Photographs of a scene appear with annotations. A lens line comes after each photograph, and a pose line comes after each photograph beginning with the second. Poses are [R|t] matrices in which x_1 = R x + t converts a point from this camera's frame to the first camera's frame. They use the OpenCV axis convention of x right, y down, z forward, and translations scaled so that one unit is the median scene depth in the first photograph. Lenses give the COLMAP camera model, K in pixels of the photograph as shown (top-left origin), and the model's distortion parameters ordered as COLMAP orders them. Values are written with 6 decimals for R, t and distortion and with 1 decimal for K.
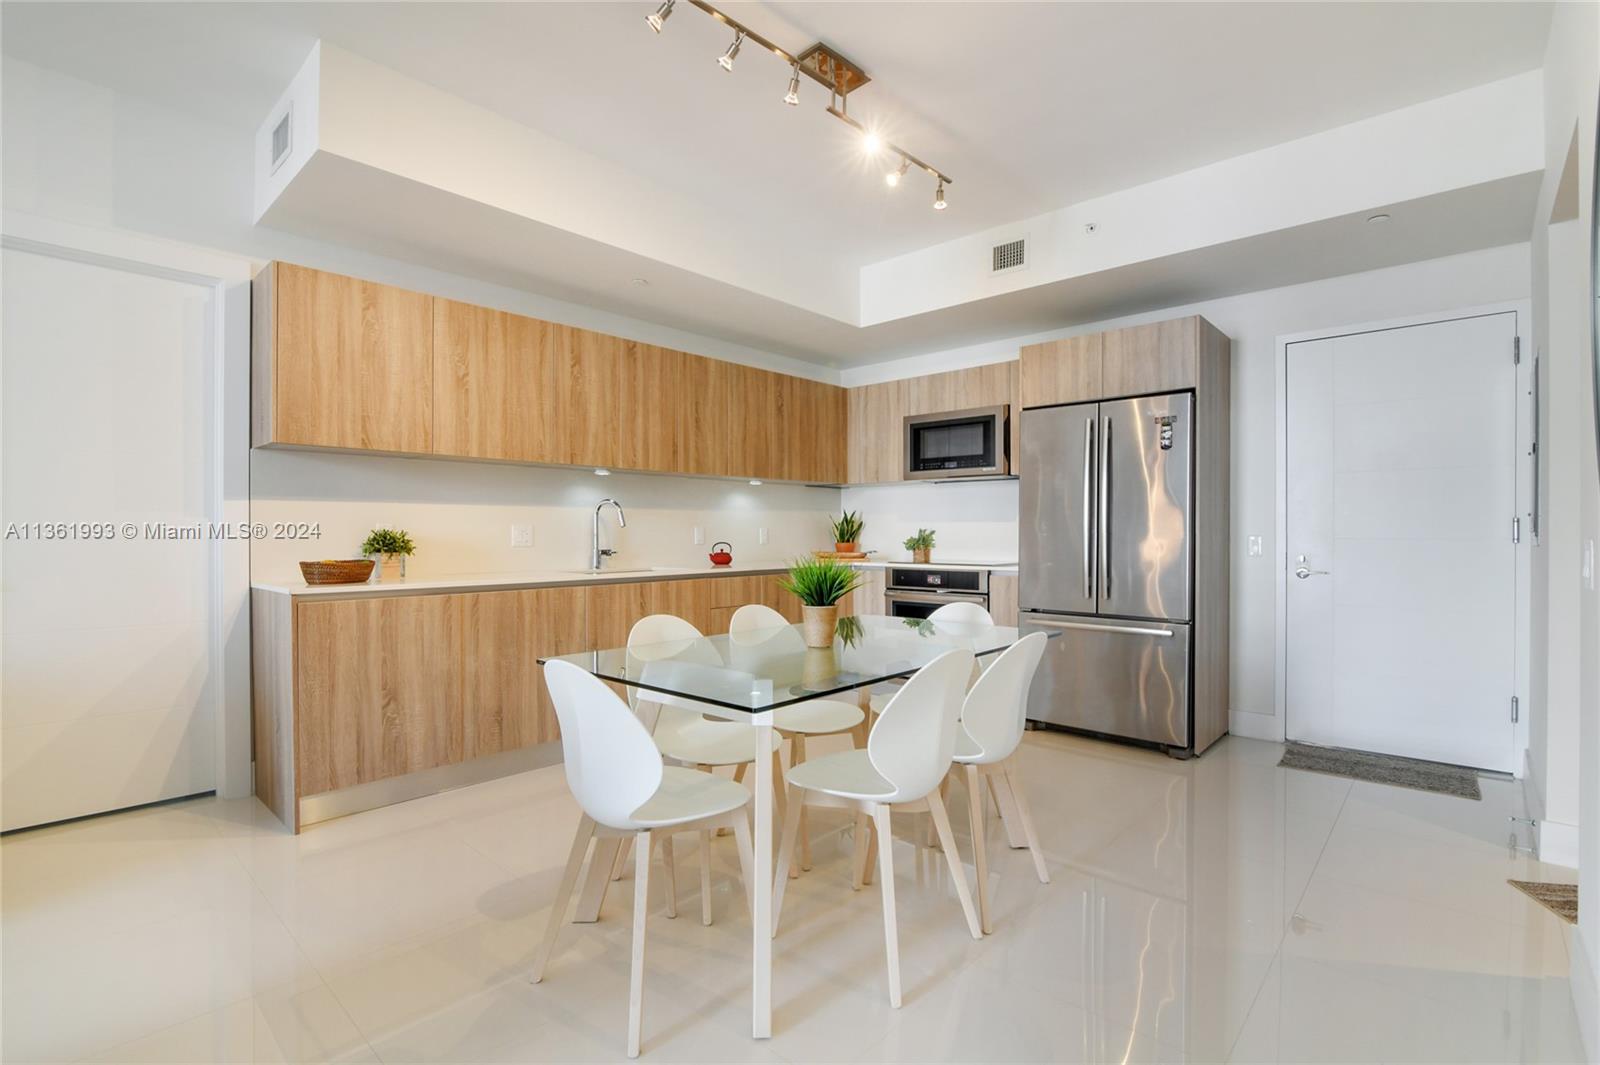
lens RADIAL K [[734.1, 0, 800.0], [0, 734.1, 532.5], [0, 0, 1]] dist [0.000344, 0.000029]
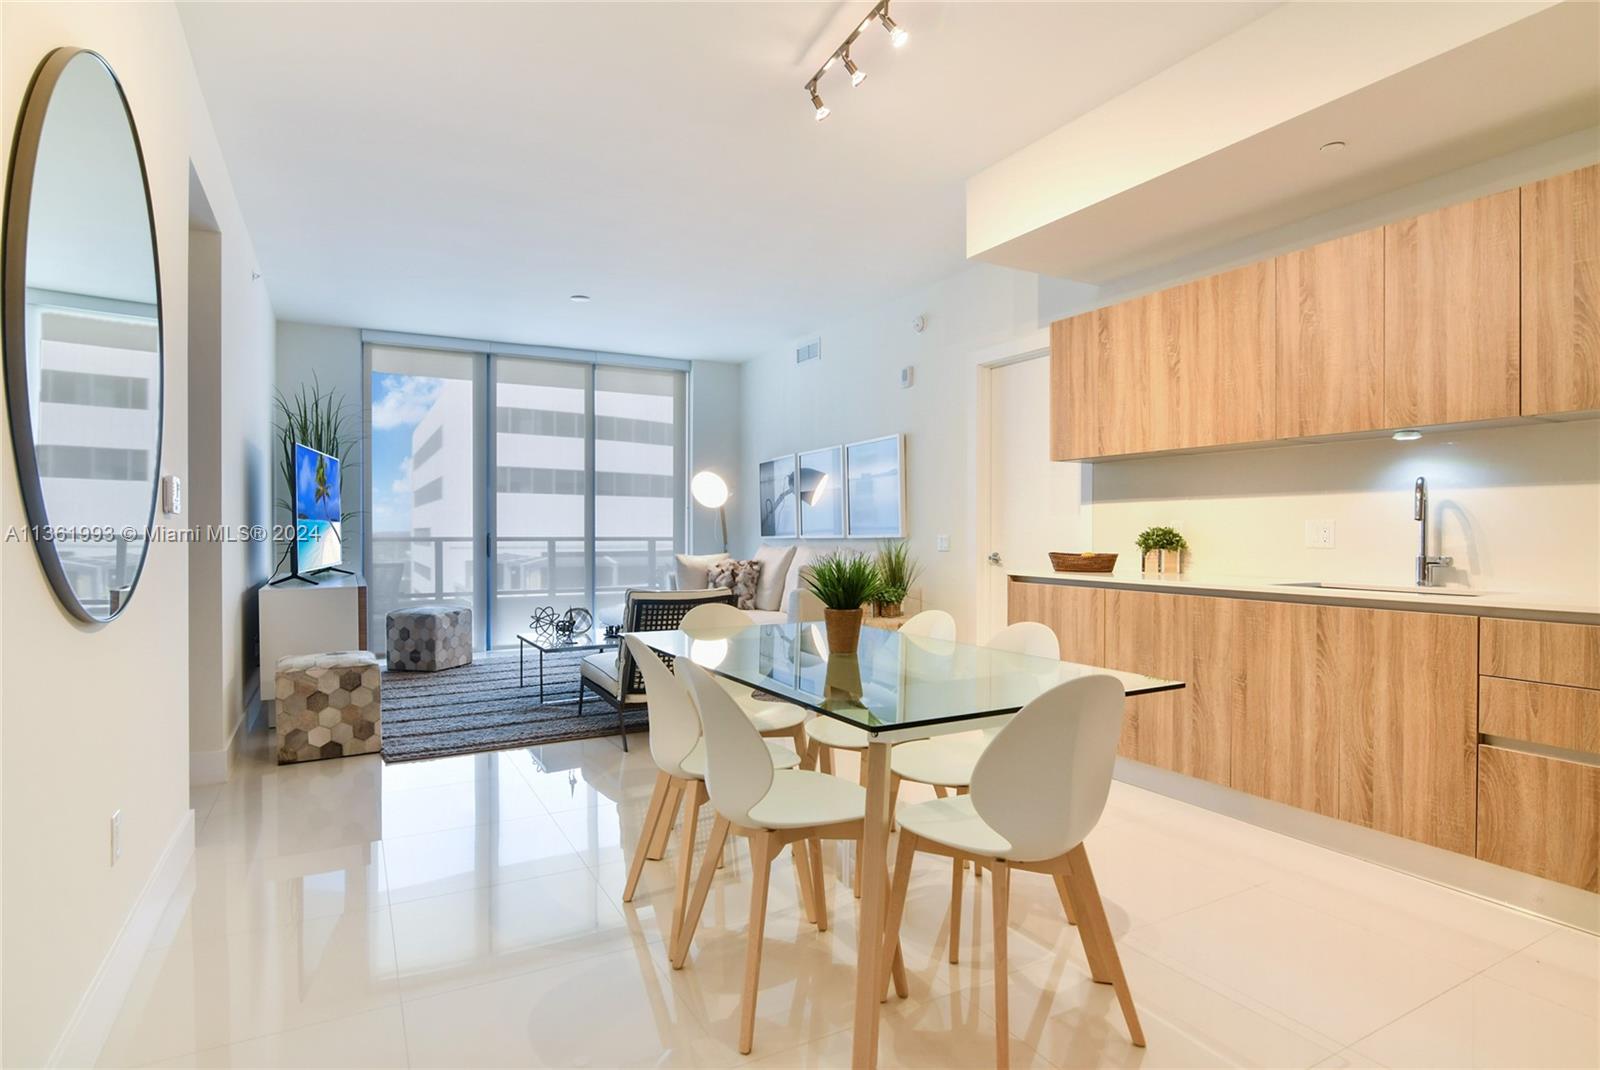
lens RADIAL K [[892.3, 0, 800.0], [0, 892.3, 535.0], [0, 0, 1]] dist [-0.000560, -0.000041]
pose [[-0.333377, 0.001819, -0.942792, 0.766421], [-0.002691, 0.999992, 0.002881, 0.004937], [0.942790, 0.003498, -0.333369, 0.902118]]
